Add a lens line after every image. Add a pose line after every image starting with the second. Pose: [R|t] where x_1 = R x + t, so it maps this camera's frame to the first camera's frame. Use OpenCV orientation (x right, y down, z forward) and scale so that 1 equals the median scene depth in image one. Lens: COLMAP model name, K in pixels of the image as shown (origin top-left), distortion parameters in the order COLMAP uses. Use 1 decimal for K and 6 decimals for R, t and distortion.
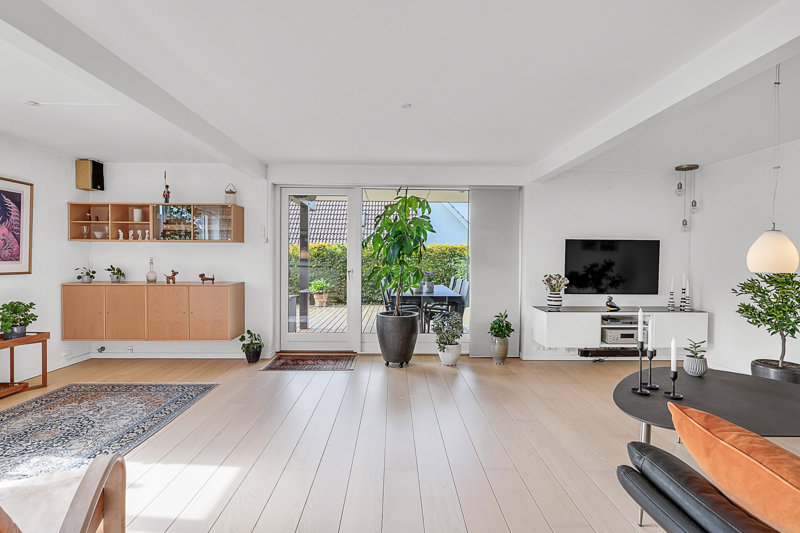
lens RADIAL K [[391.9, 0, 409.9], [0, 391.9, 264.6], [0, 0, 1]] dist [-0.003516, 0.000157]
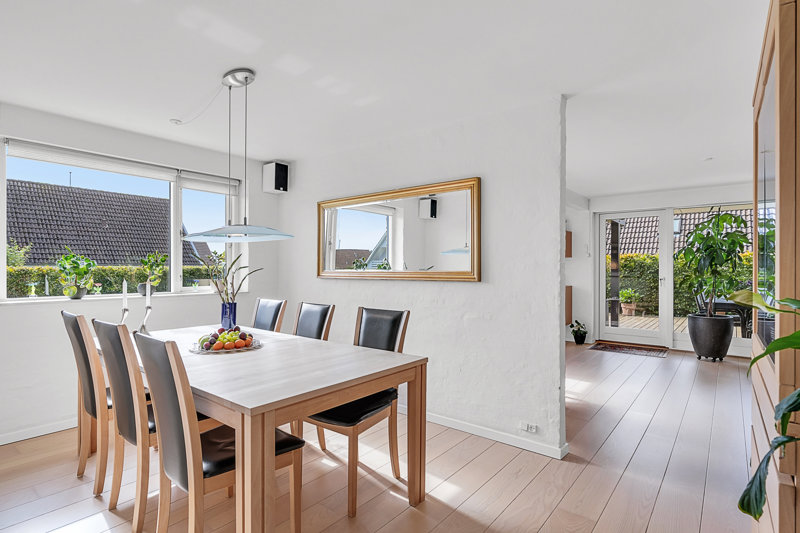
lens RADIAL K [[391.9, 0, 409.9], [0, 391.9, 264.6], [0, 0, 1]] dist [-0.003516, 0.000157]
pose [[0.749762, -0.010161, -0.661630, 0.064630], [-0.008484, 0.999652, -0.024965, 0.009418], [0.661654, 0.024331, 0.749415, -0.424816]]
